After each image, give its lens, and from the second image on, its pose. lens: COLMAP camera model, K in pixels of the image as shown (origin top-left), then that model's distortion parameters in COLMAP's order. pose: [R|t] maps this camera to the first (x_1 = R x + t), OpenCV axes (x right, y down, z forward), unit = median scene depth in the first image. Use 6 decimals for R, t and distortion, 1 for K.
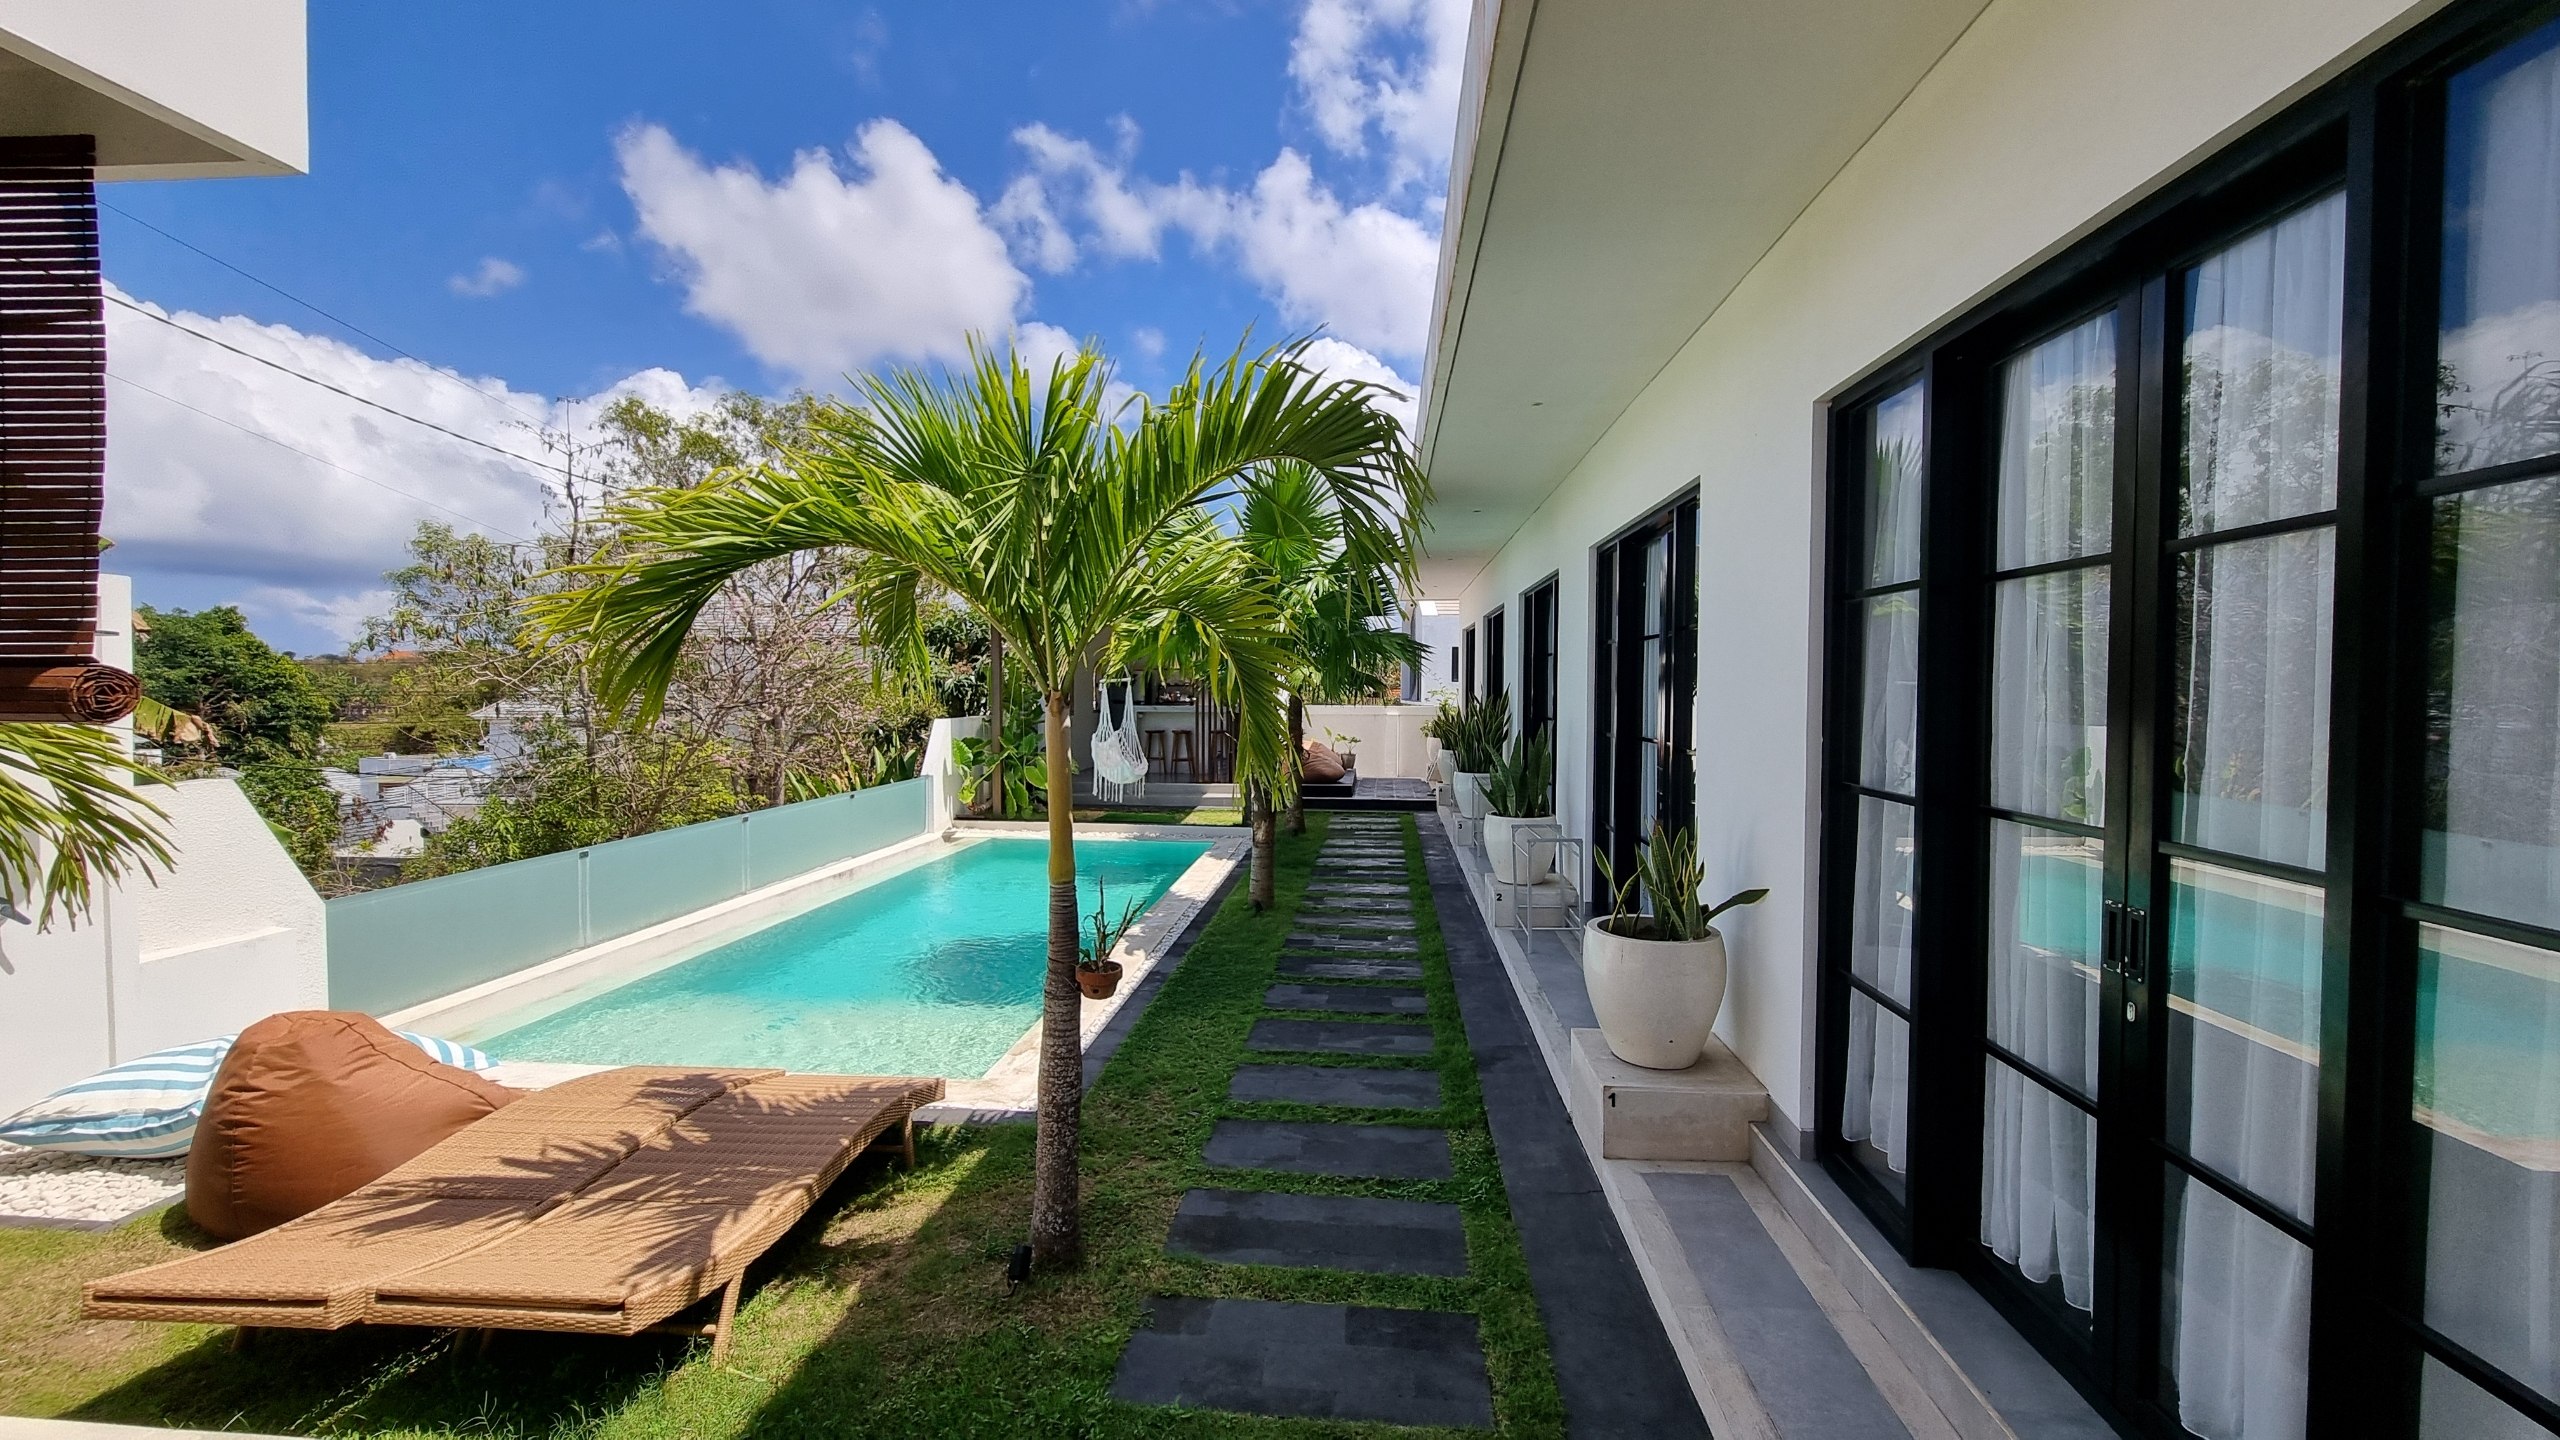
lens RADIAL K [[1041.6, 0, 1278.1], [0, 1041.6, 730.7], [0, 0, 1]] dist [0.003294, -0.000338]
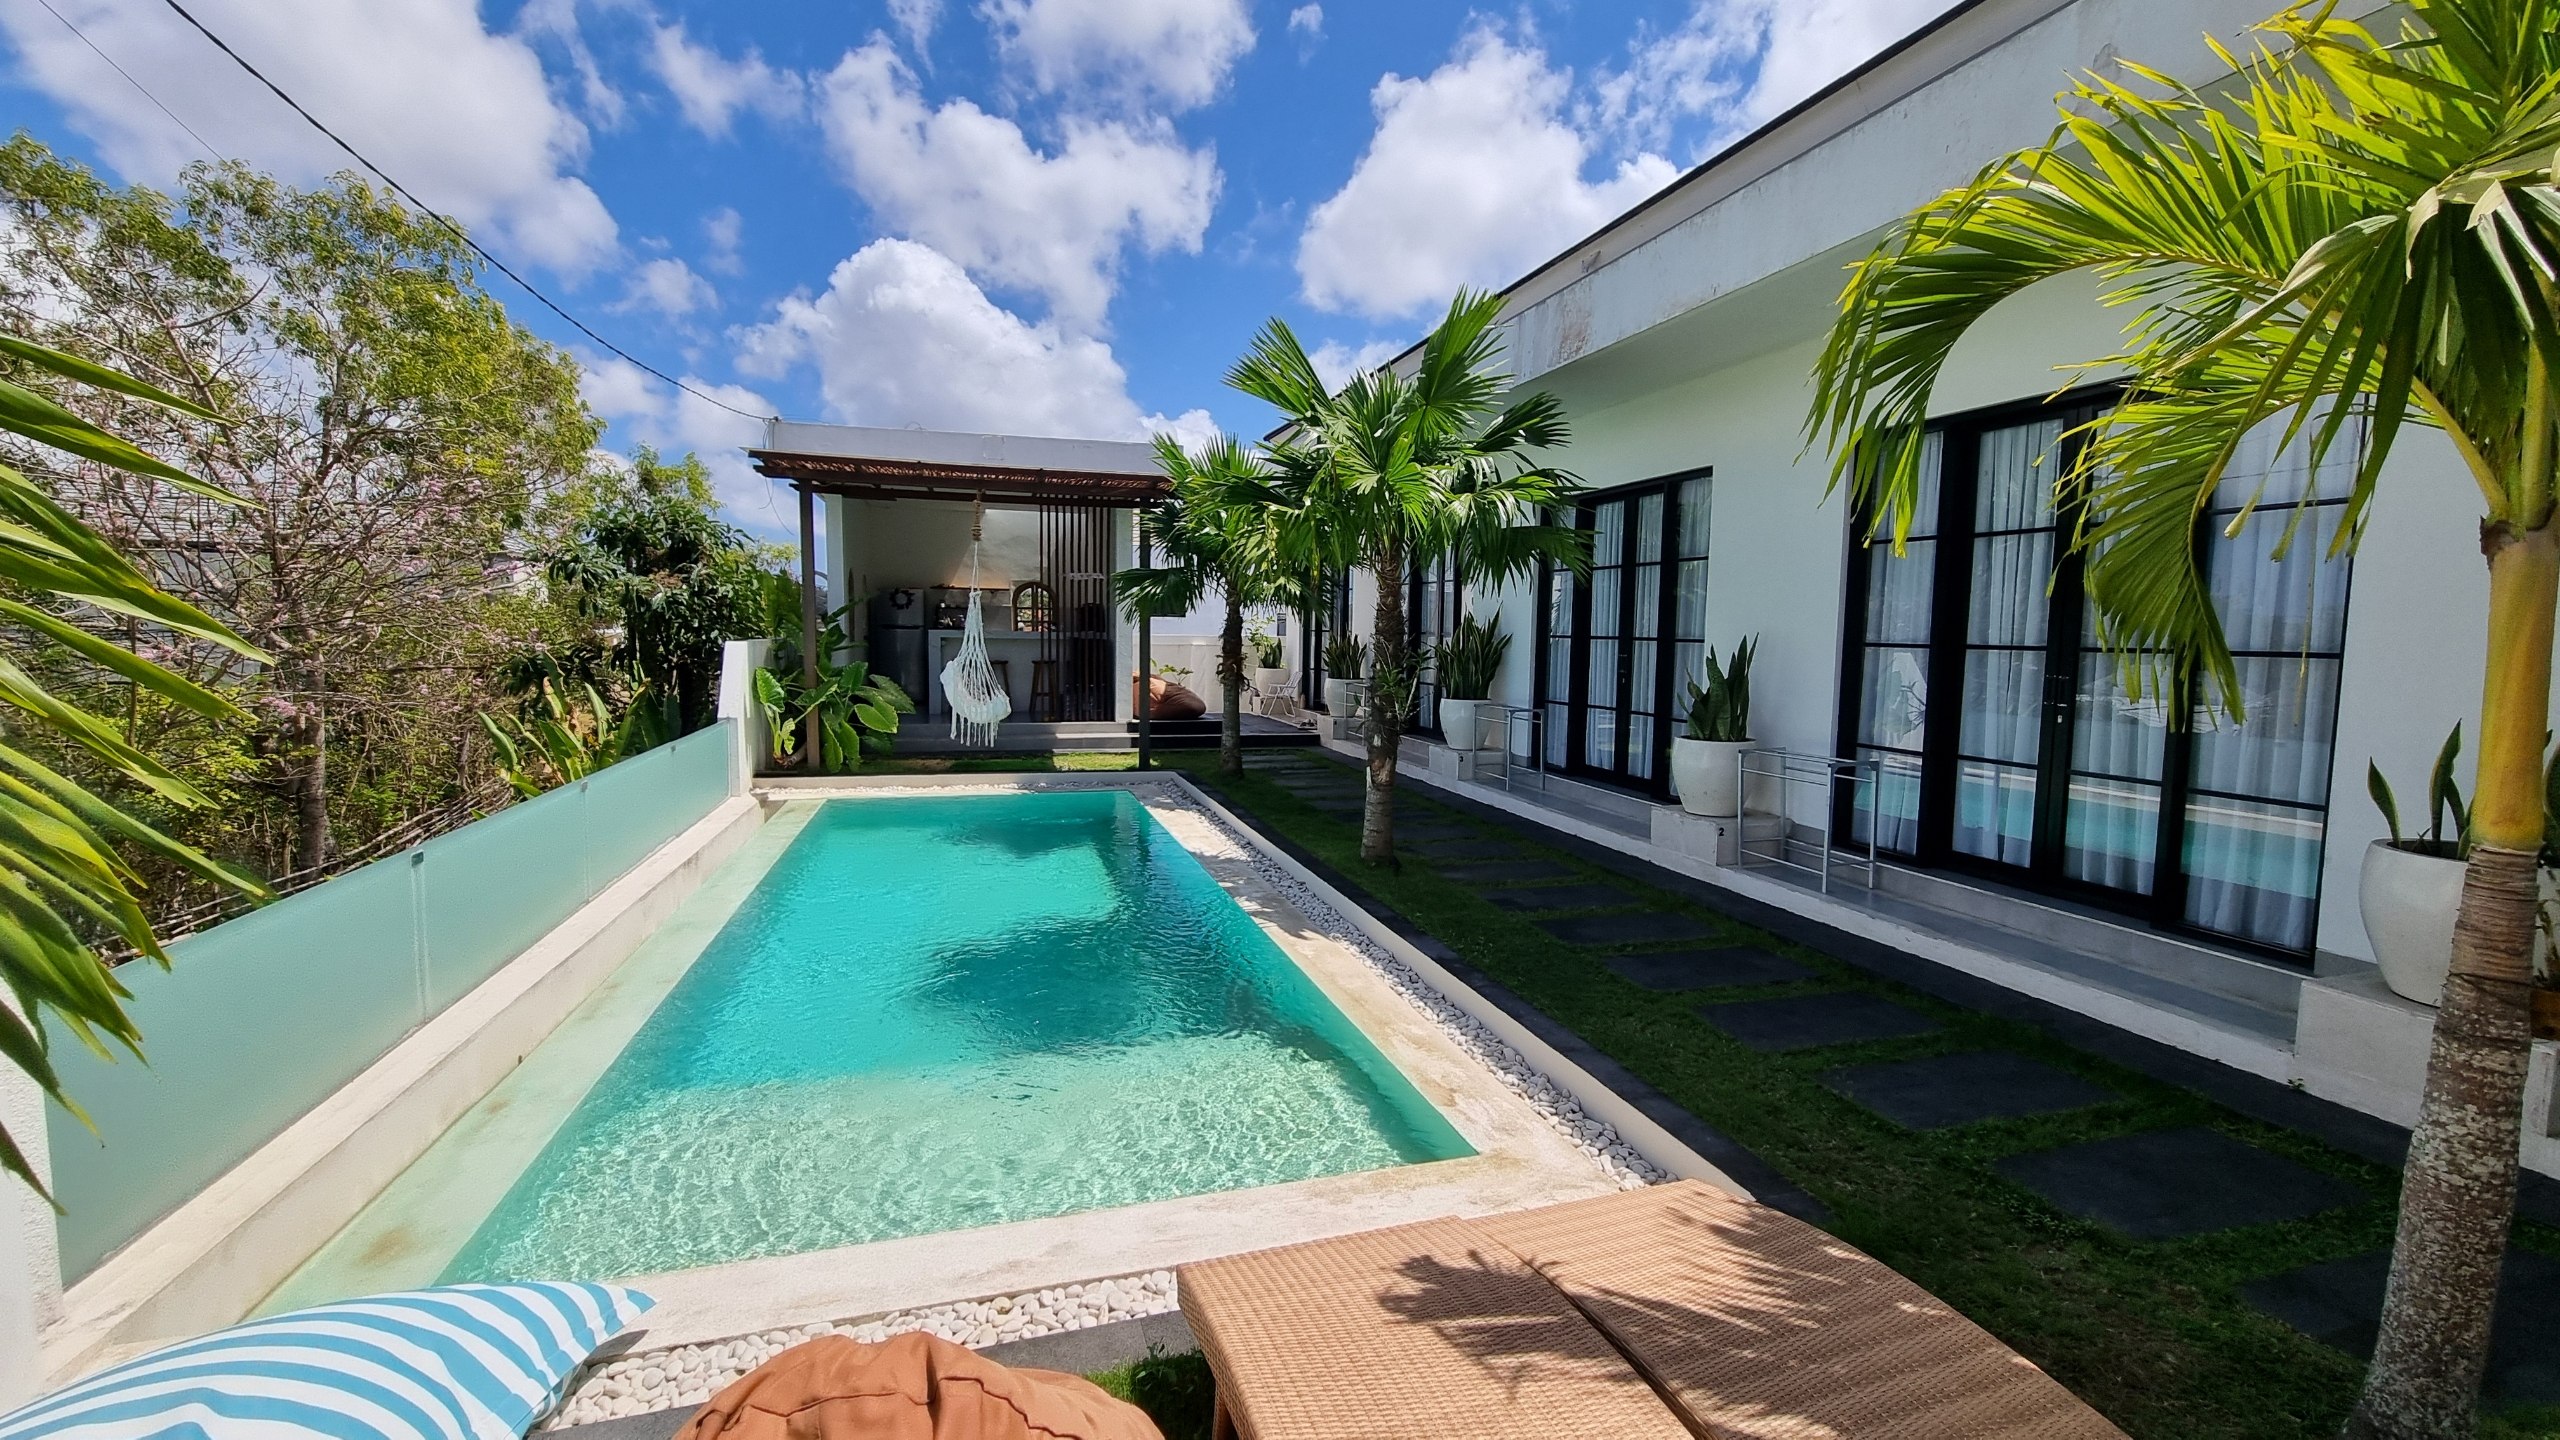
lens RADIAL K [[1041.6, 0, 1280.1], [0, 1041.6, 702.6], [0, 0, 1]] dist [0.003294, -0.000338]
pose [[0.924308, -0.014464, 0.381373, -0.251148], [0.004015, 0.999595, 0.028179, 0.013503], [-0.381626, -0.024515, 0.923992, 0.177393]]
